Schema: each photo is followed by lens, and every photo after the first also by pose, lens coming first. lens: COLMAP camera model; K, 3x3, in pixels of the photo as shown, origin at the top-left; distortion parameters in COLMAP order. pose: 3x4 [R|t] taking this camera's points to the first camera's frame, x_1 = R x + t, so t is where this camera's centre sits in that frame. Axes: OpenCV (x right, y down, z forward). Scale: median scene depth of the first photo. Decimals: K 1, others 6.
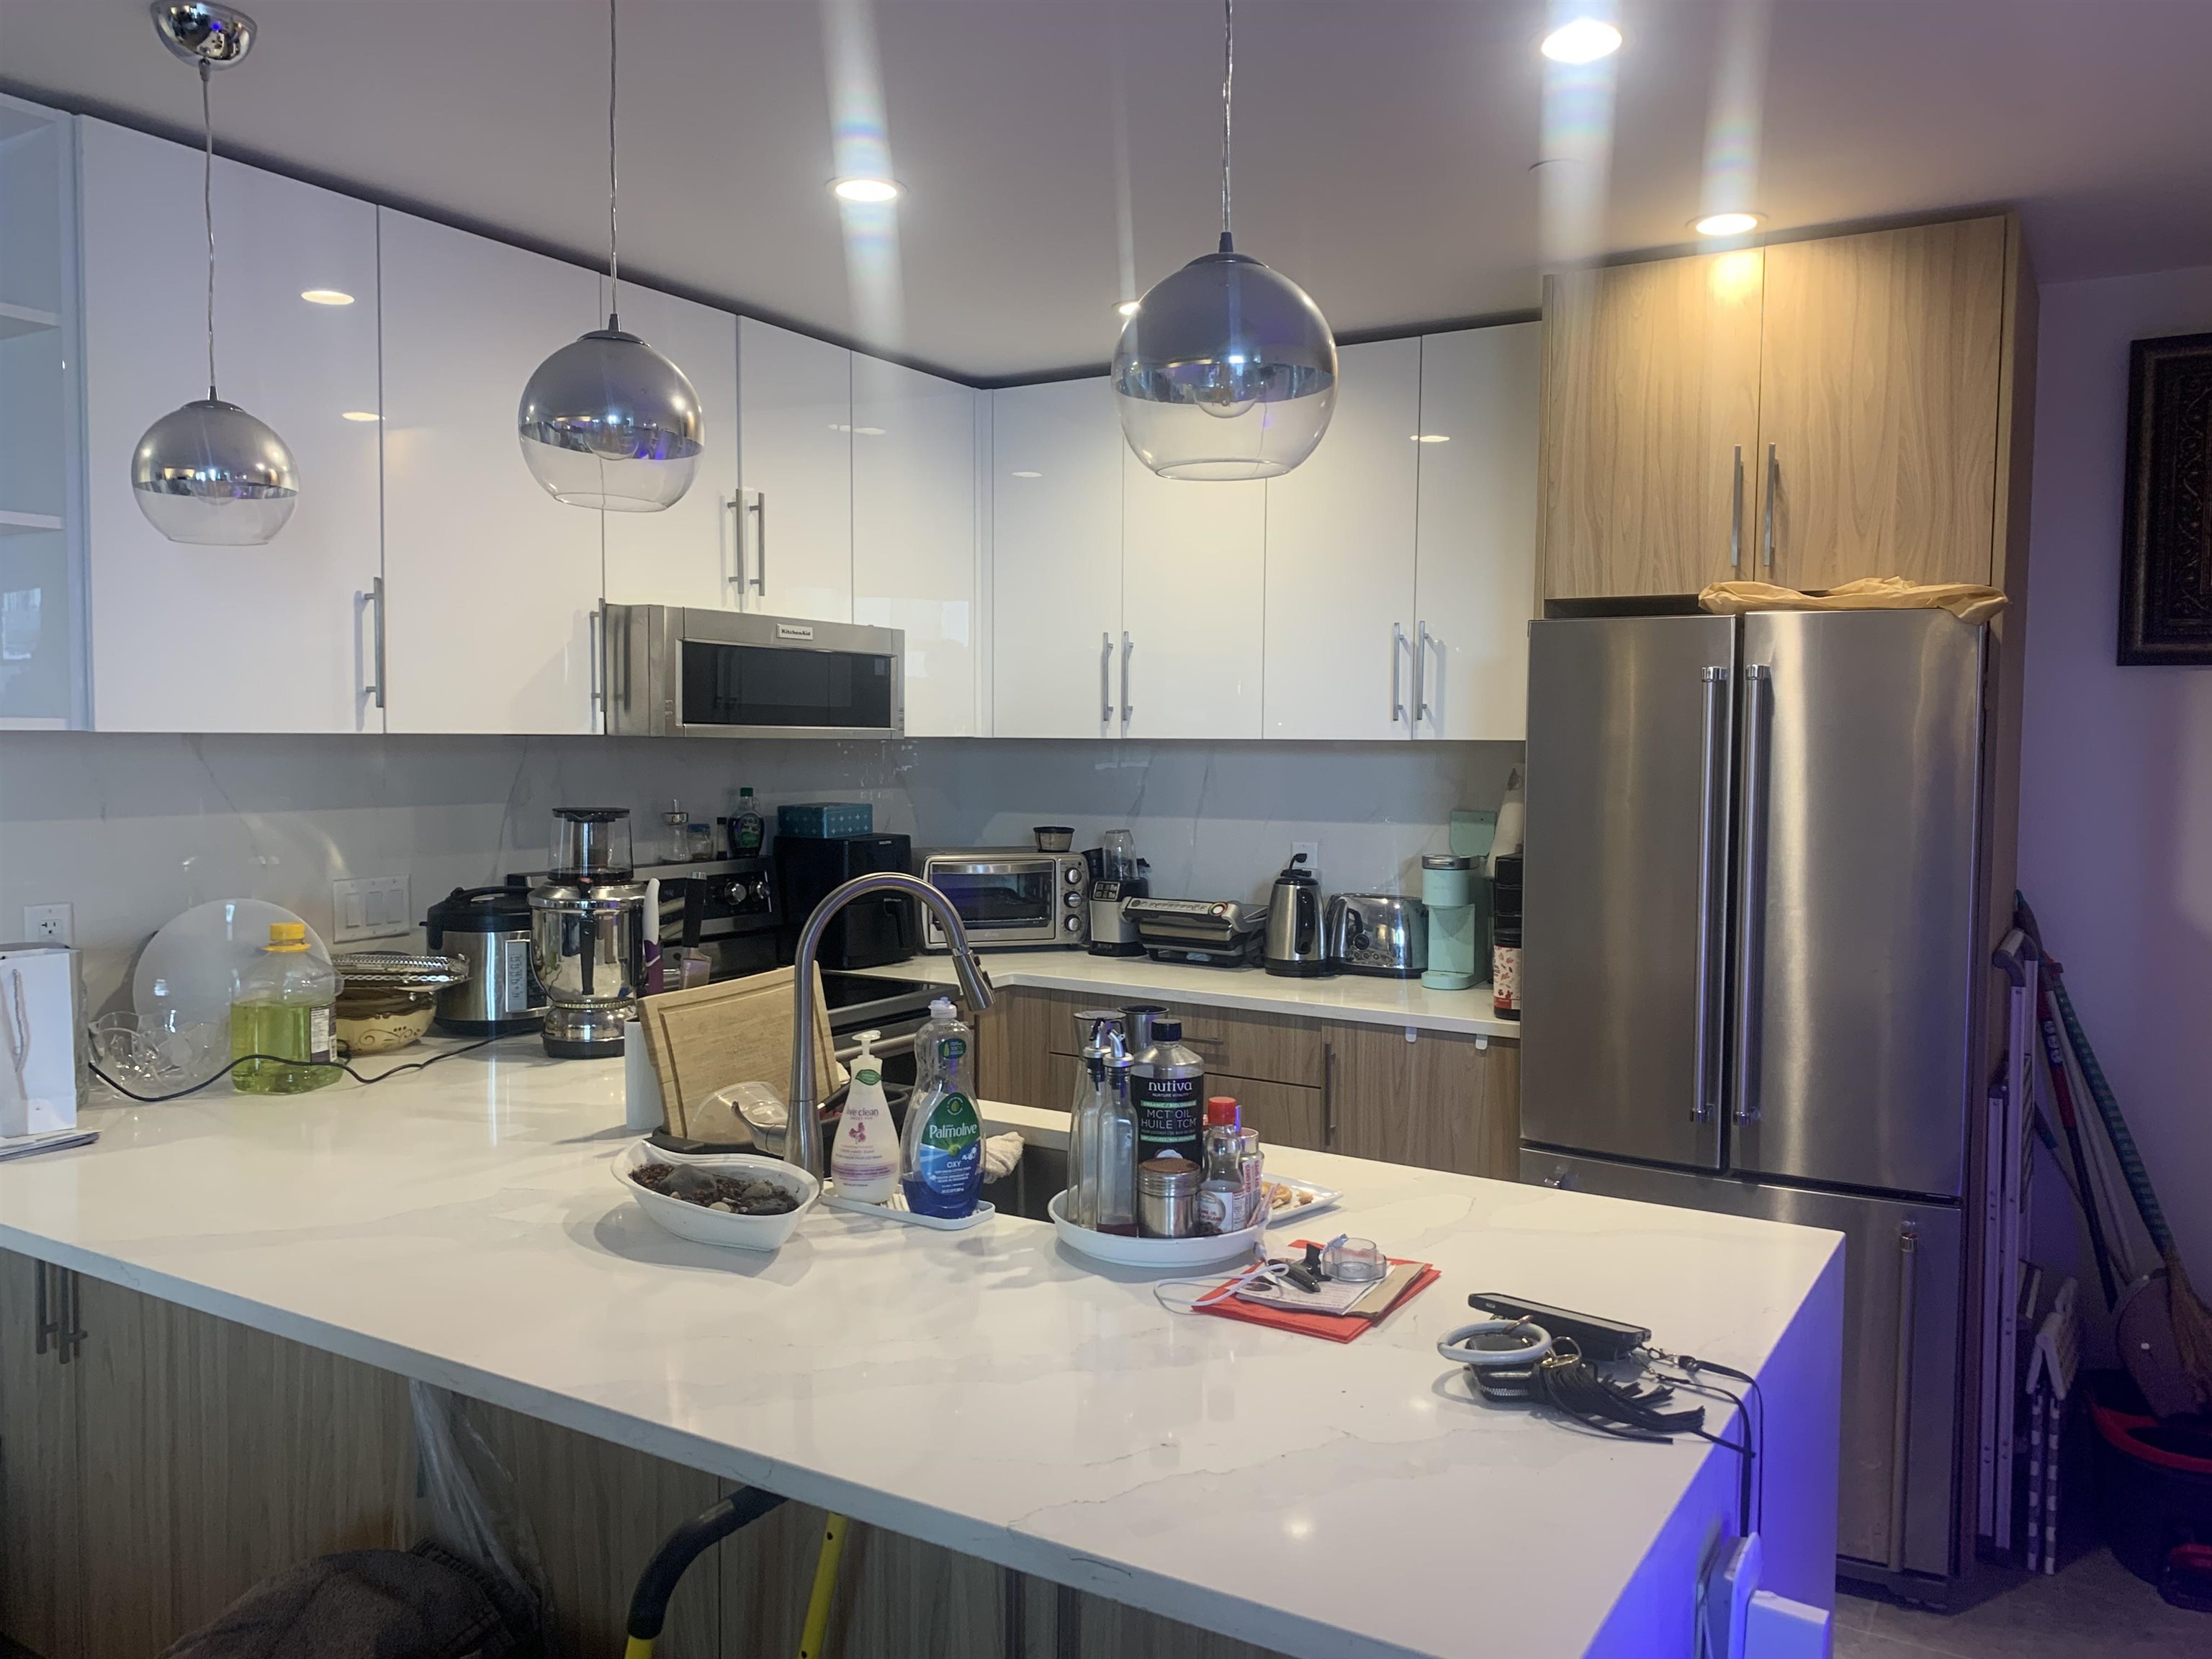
lens RADIAL K [[1680.8, 0, 1095.4], [0, 1680.8, 837.7], [0, 0, 1]] dist [0.018606, -0.010980]
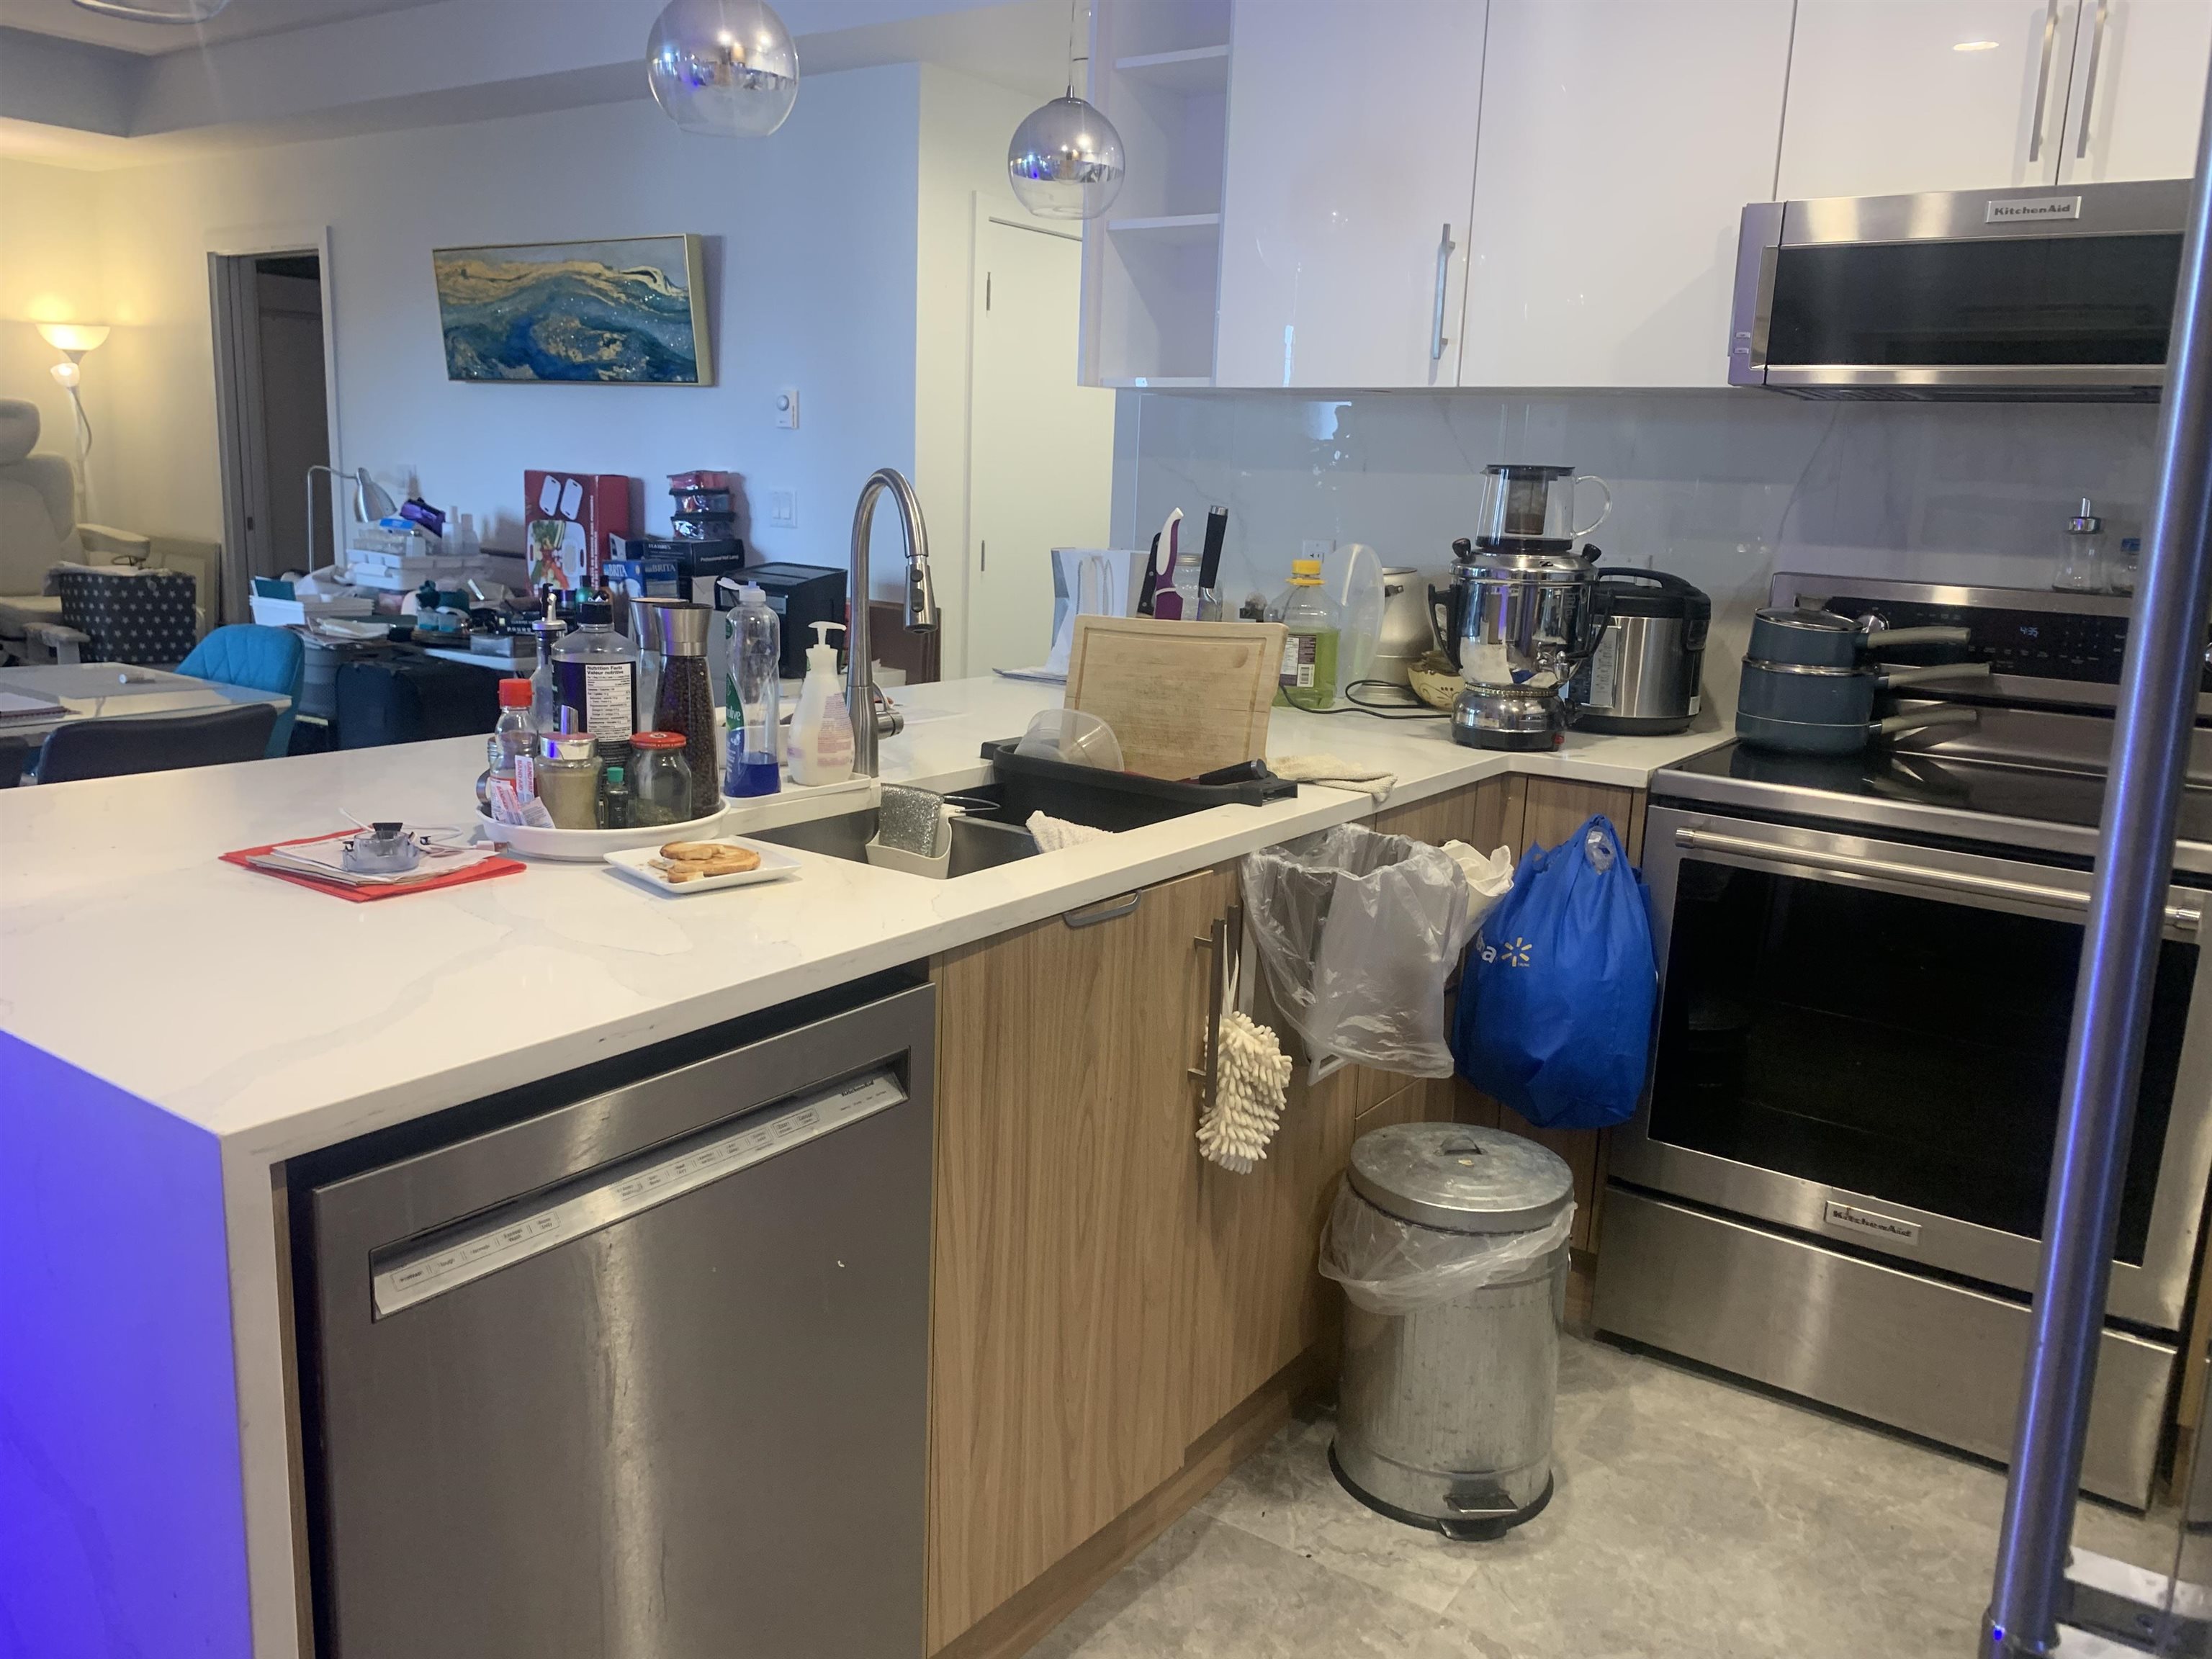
lens RADIAL K [[1680.8, 0, 1095.4], [0, 1680.8, 837.7], [0, 0, 1]] dist [0.018606, -0.010980]
pose [[-0.072697, 0.214757, -0.973958, 1.514272], [-0.098340, 0.970240, 0.221277, -0.005360], [0.992494, 0.111865, -0.049414, 2.070590]]
